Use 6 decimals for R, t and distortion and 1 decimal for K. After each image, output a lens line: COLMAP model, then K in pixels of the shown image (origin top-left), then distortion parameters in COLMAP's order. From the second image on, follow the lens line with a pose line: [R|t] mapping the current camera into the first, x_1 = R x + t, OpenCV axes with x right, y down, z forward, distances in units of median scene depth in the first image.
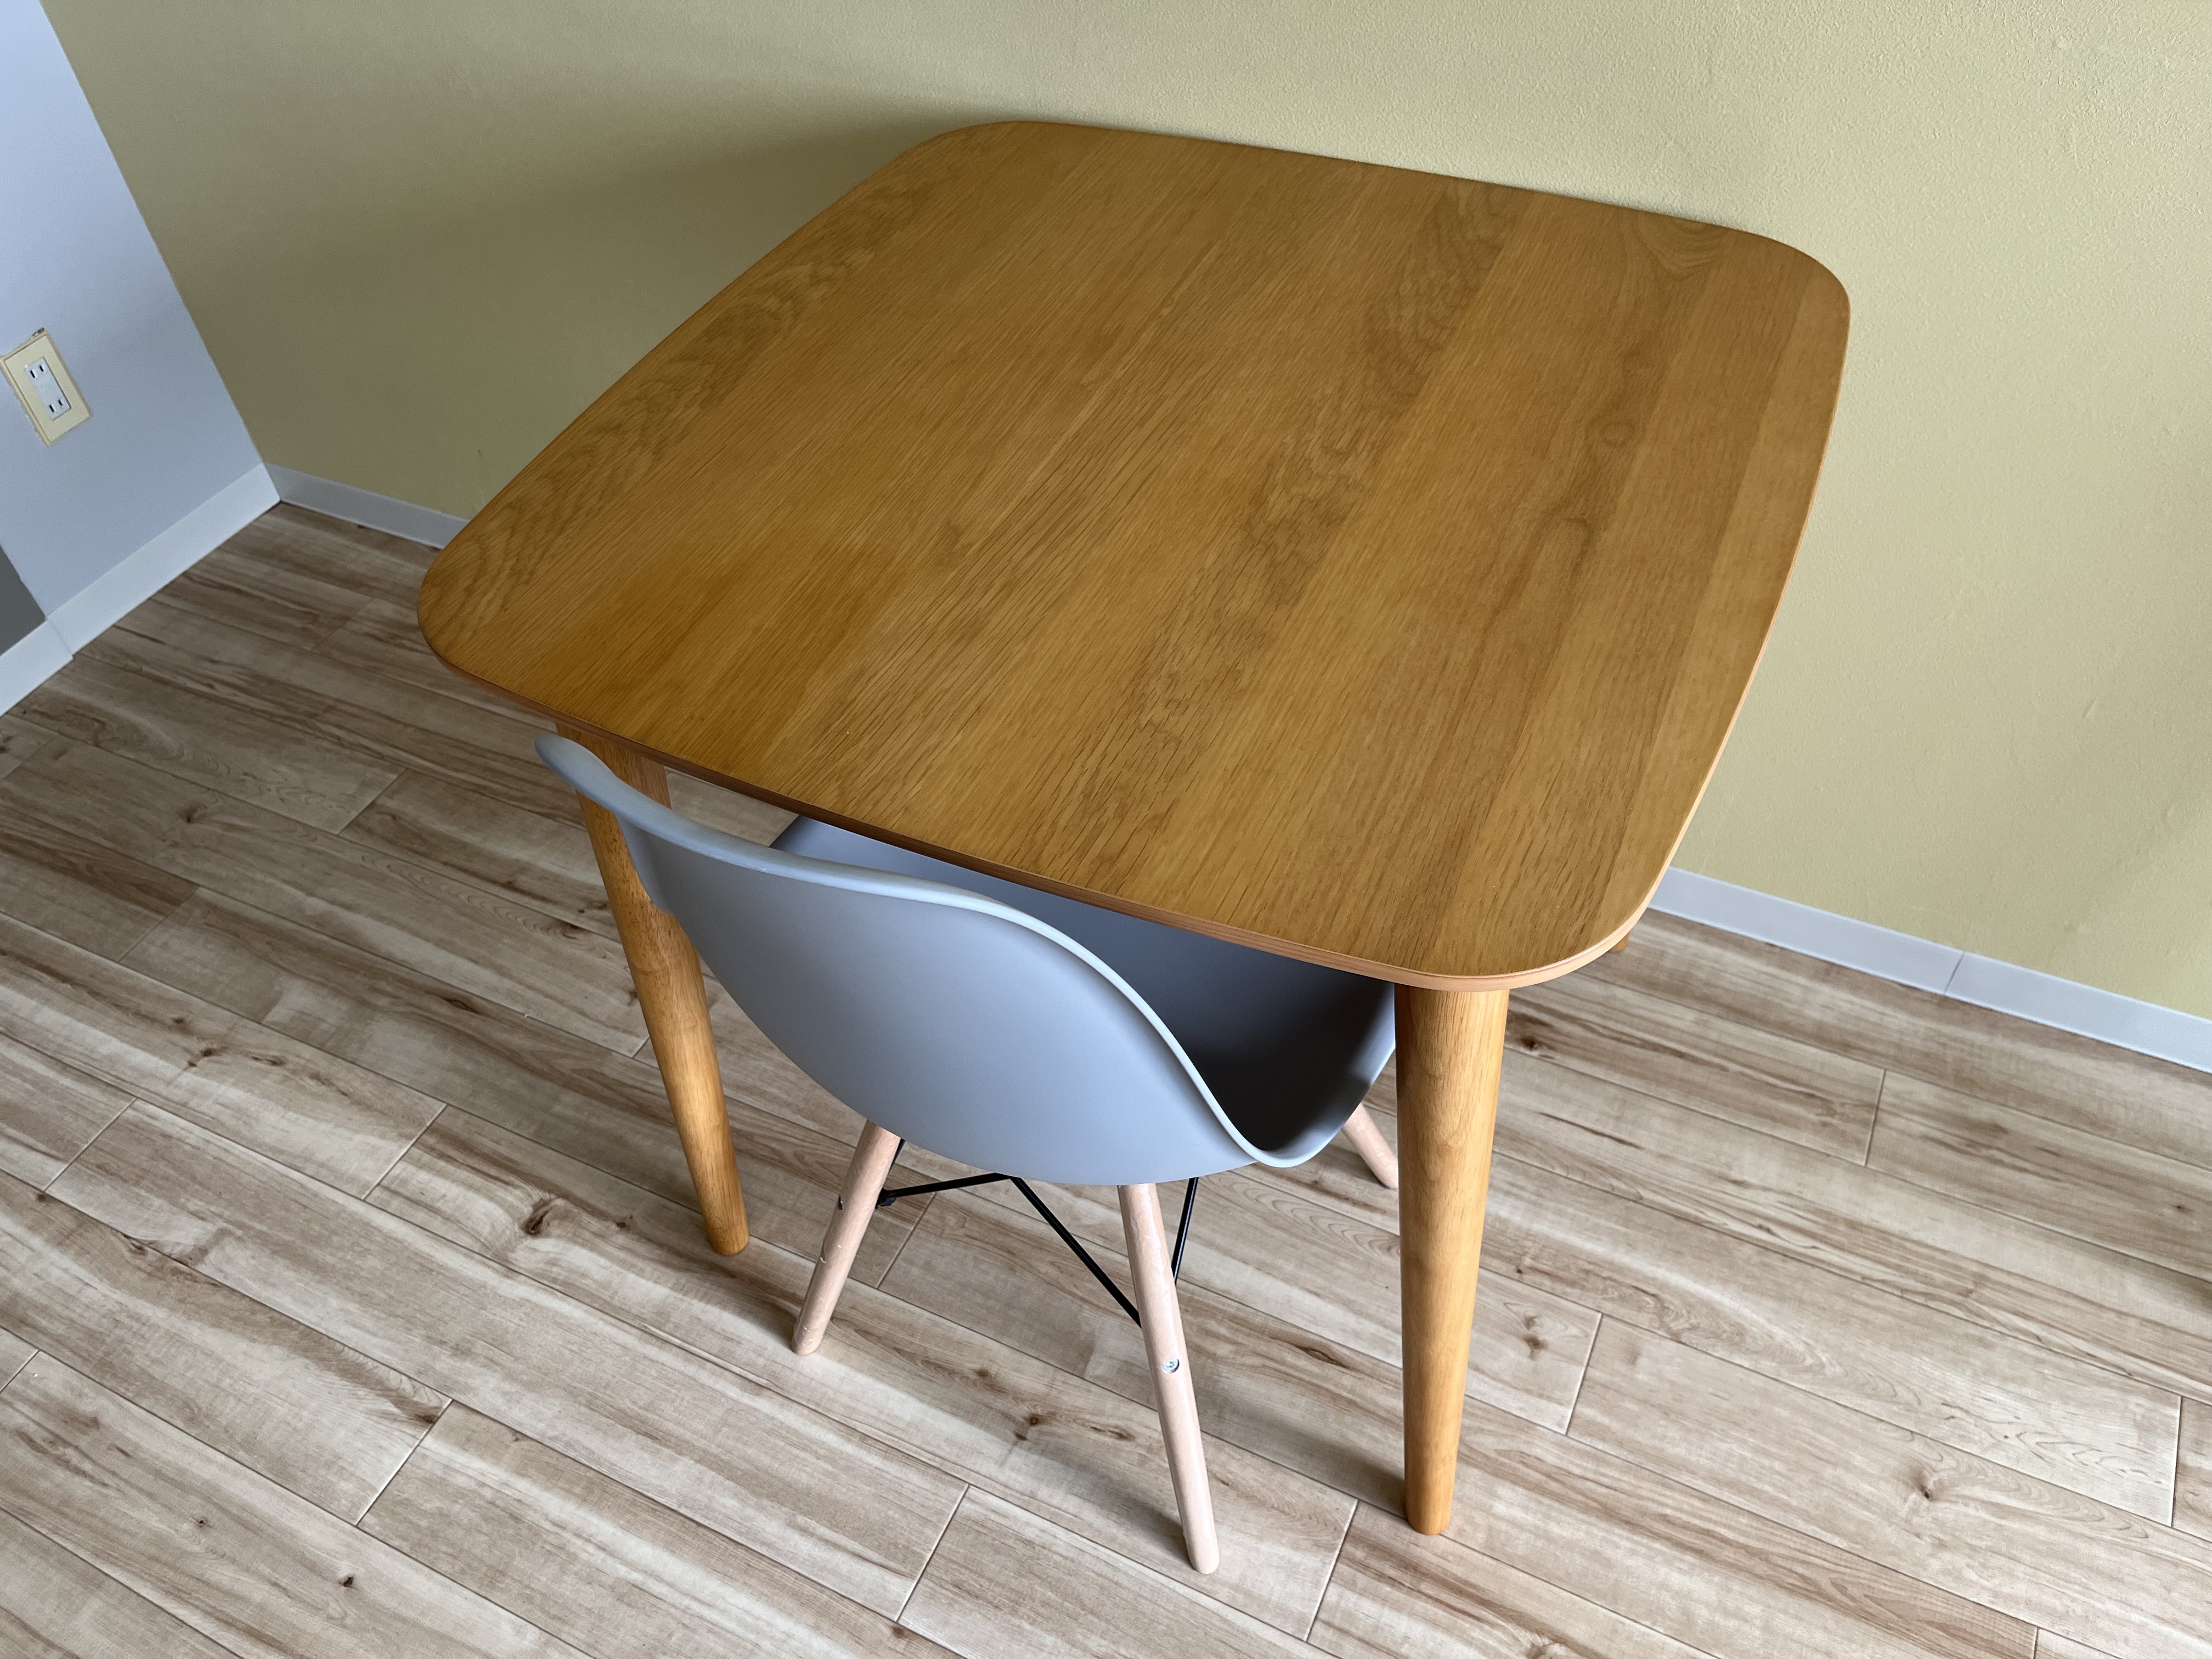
lens RADIAL K [[1683.5, 0, 1111.7], [0, 1683.5, 876.2], [0, 0, 1]] dist [0.020281, -0.000584]
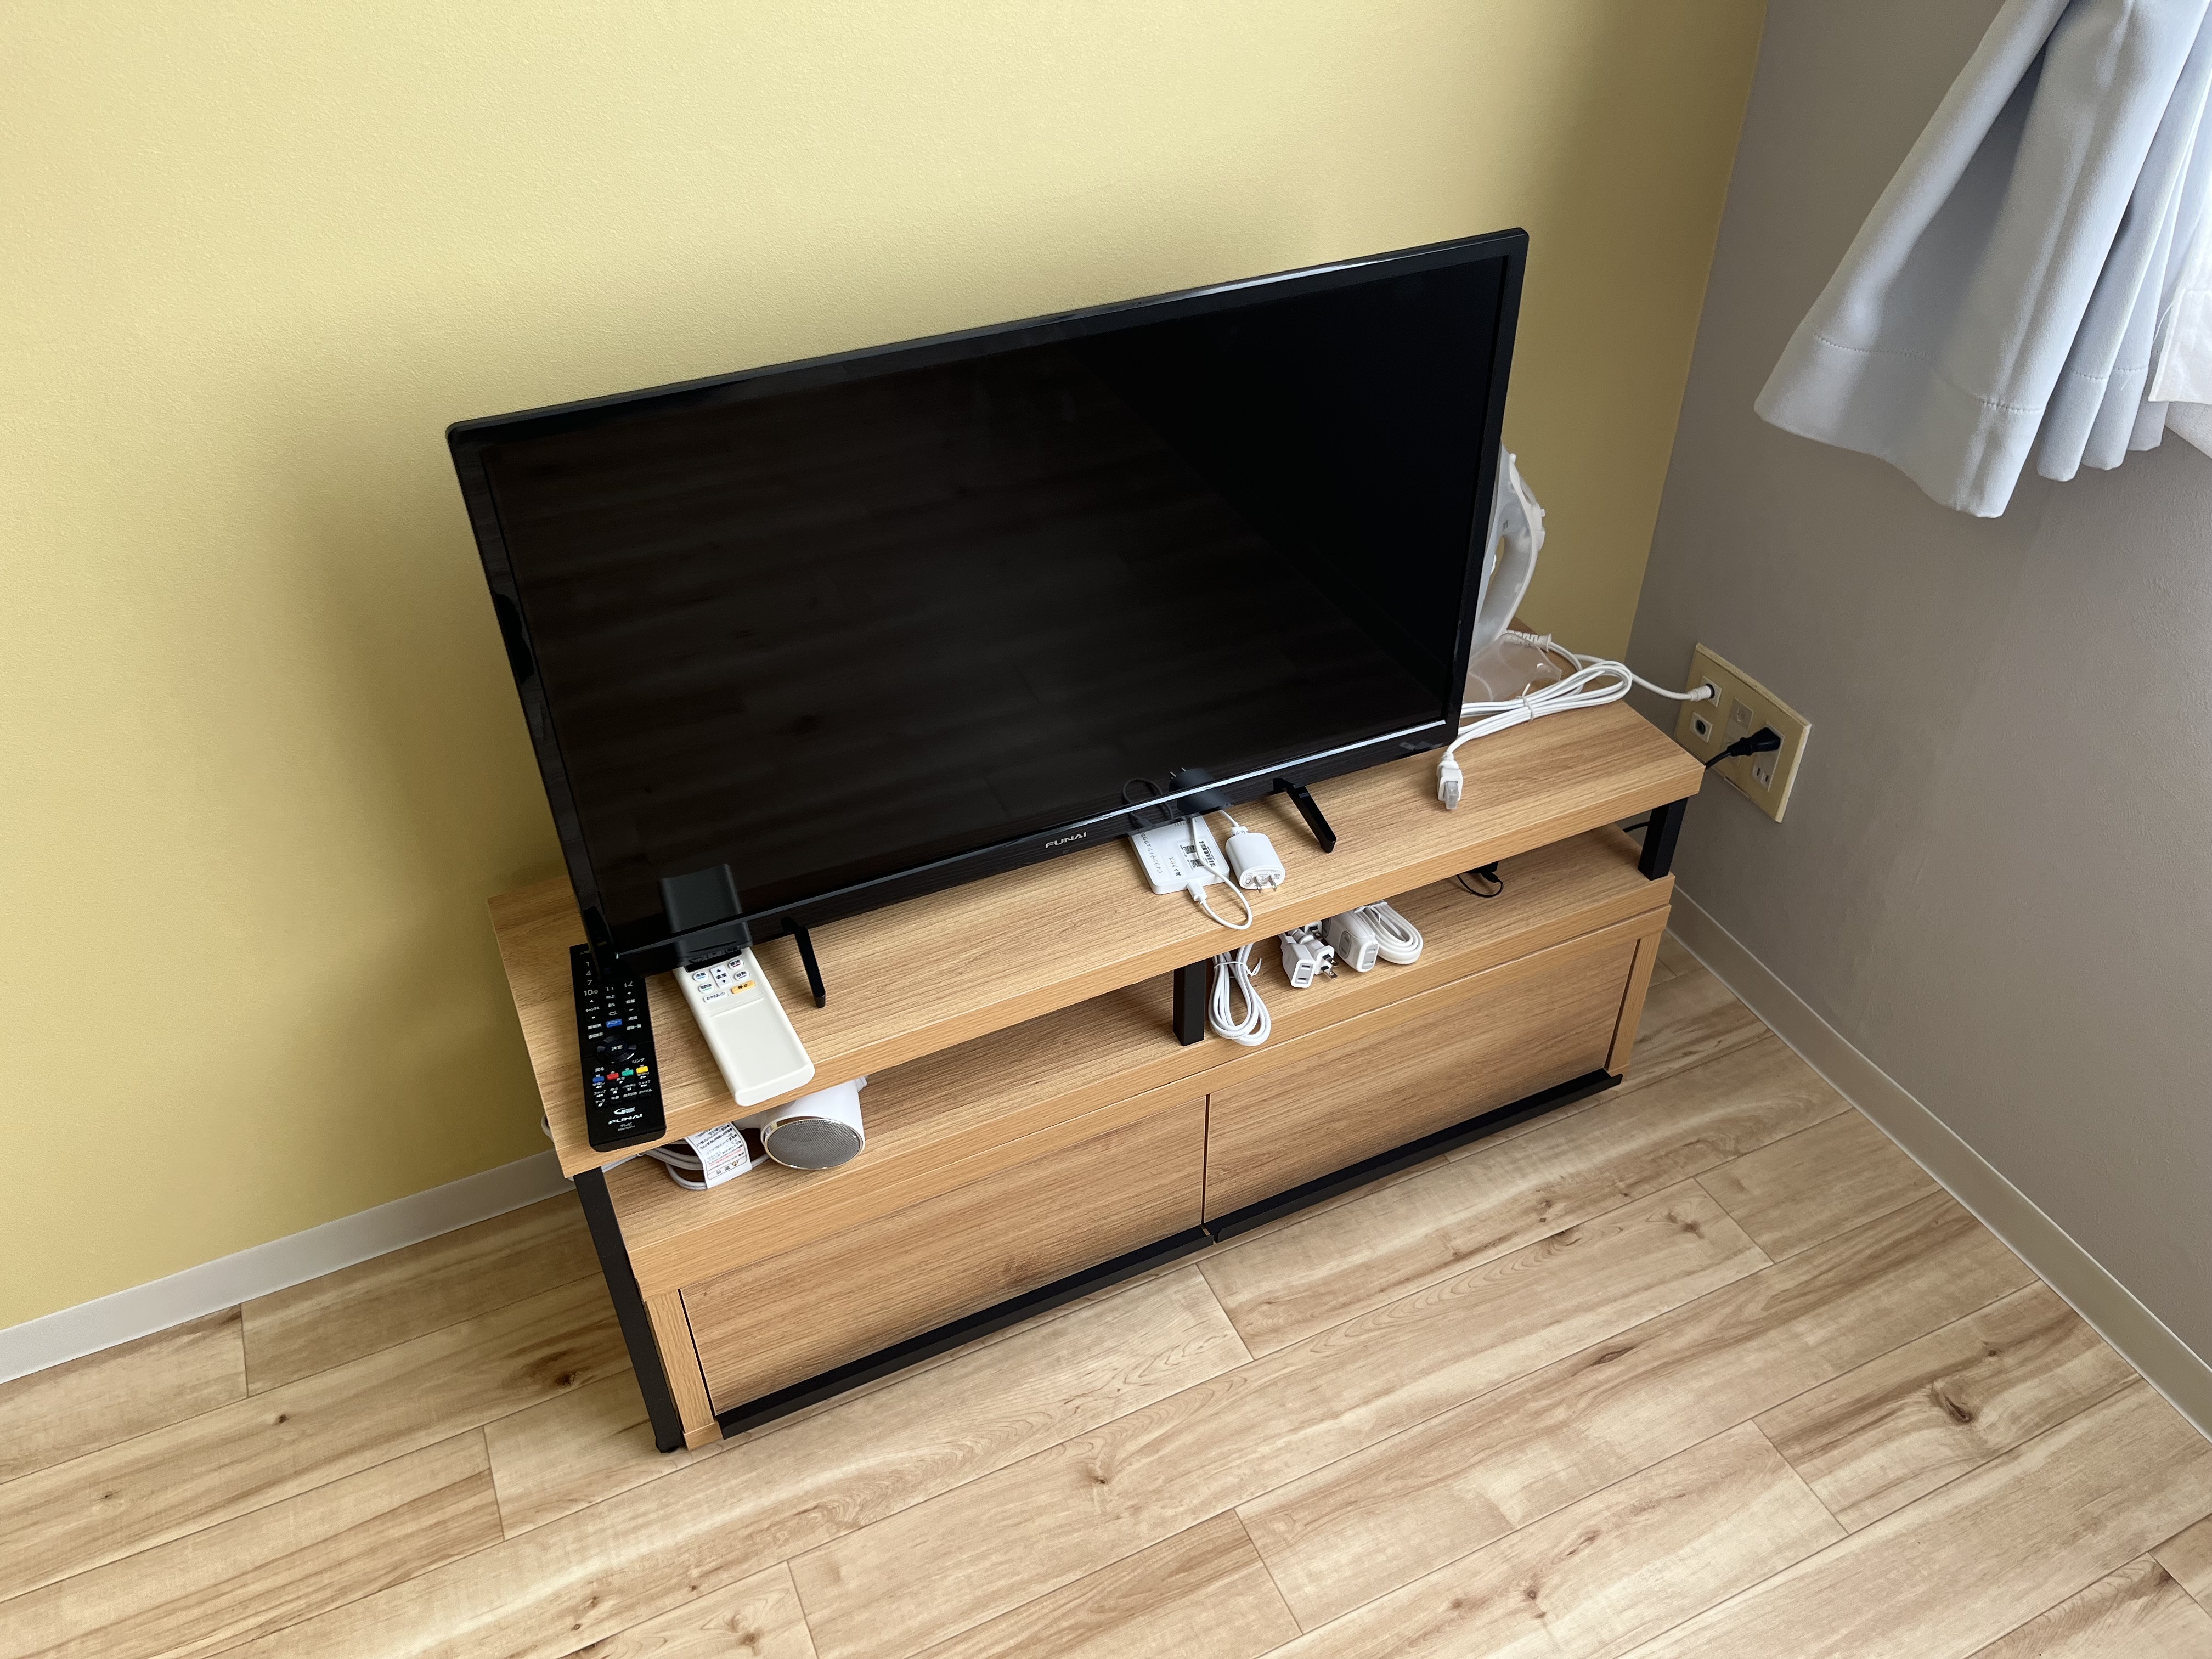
lens RADIAL K [[1684.3, 0, 1125.3], [0, 1684.3, 832.6], [0, 0, 1]] dist [0.027906, 0.002076]
pose [[0.630512, -0.445535, 0.635573, -0.609205], [0.557712, 0.829554, 0.028244, -0.197288], [-0.539825, 0.336659, 0.771524, 0.218913]]
